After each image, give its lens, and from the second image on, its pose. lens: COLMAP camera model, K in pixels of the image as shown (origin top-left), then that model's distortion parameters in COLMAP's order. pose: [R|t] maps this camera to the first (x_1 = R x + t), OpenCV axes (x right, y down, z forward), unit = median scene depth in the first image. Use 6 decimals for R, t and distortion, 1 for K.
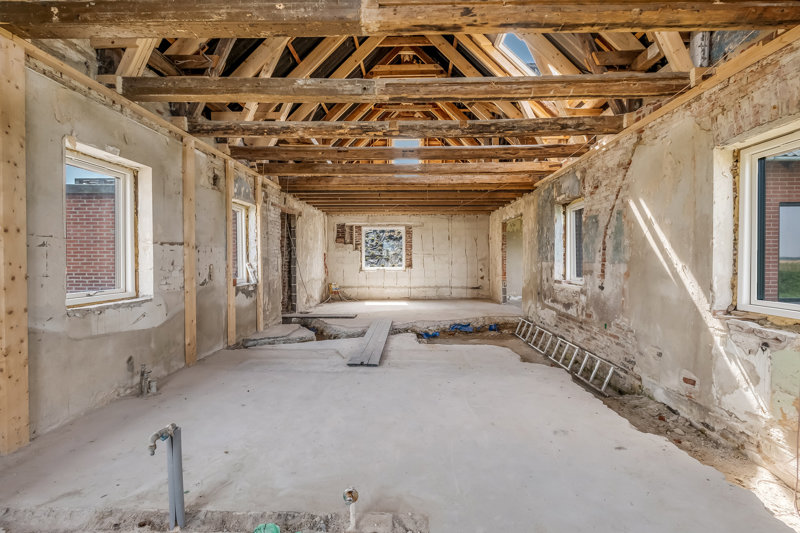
lens RADIAL K [[379.7, 0, 398.2], [0, 379.7, 256.4], [0, 0, 1]] dist [-0.002072, -0.000285]
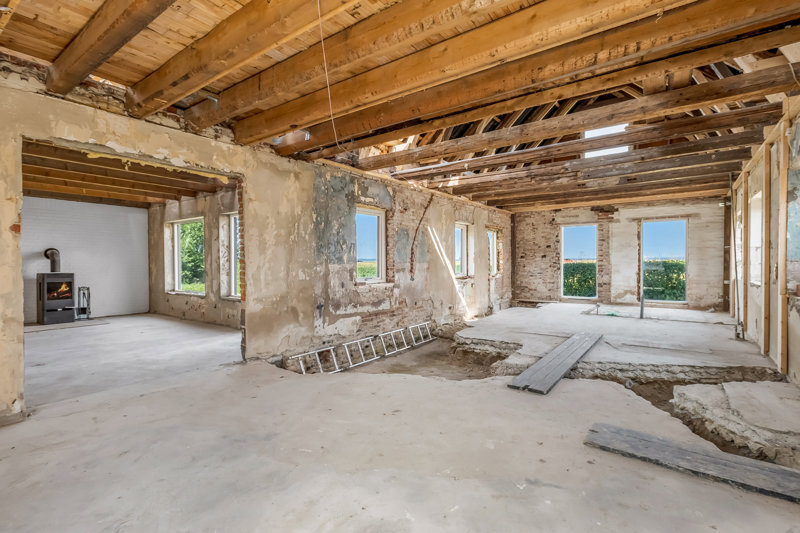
lens RADIAL K [[378.4, 0, 402.3], [0, 378.4, 266.3], [0, 0, 1]] dist [-0.002435, -0.000081]
pose [[-0.826696, -0.001856, 0.562645, -0.271530], [0.004685, 0.999937, 0.010183, 0.016681], [-0.562629, 0.011054, -0.826636, 2.268765]]
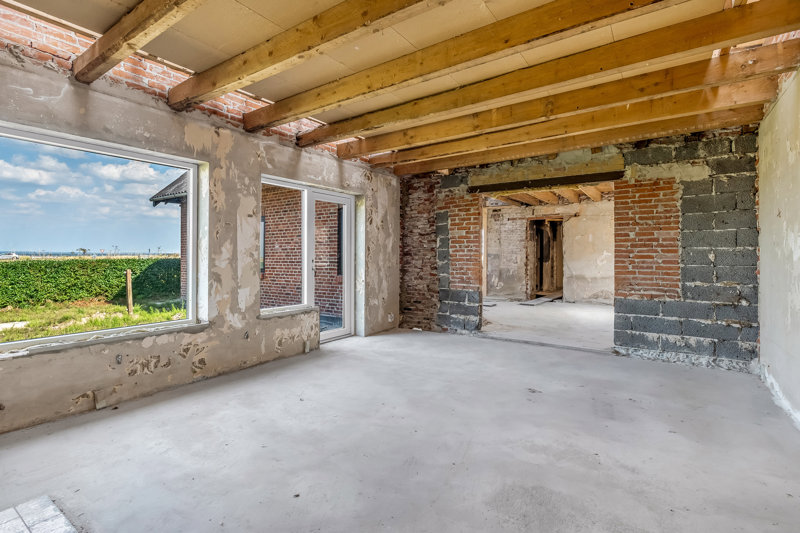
lens RADIAL K [[379.7, 0, 398.2], [0, 379.7, 256.4], [0, 0, 1]] dist [-0.002072, -0.000285]
pose [[-0.547984, 0.001933, -0.836486, 1.783184], [0.002640, 0.999996, 0.000582, 0.013493], [0.836484, -0.001889, -0.547987, 2.181478]]
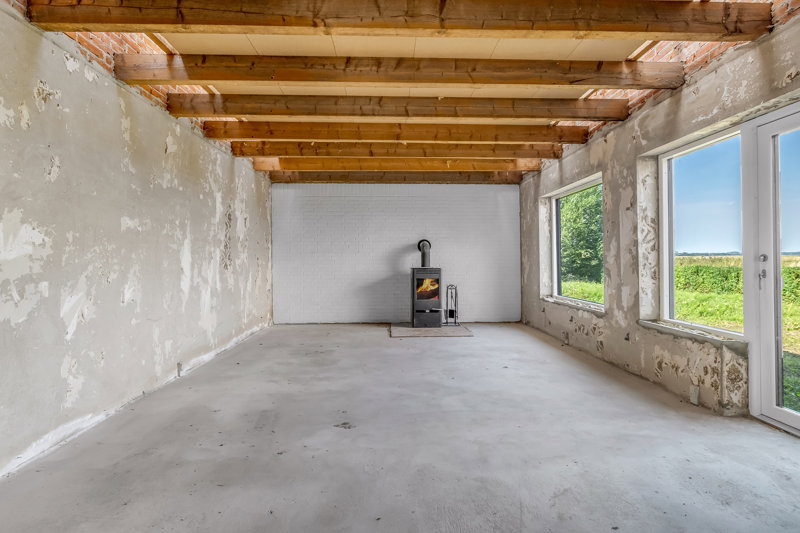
lens RADIAL K [[379.7, 0, 398.2], [0, 379.7, 256.4], [0, 0, 1]] dist [-0.002072, -0.000285]
pose [[-0.054402, 0.010794, 0.998461, 0.456871], [0.005259, 0.999931, -0.010524, 0.027163], [-0.998505, 0.004679, -0.054455, 1.948965]]
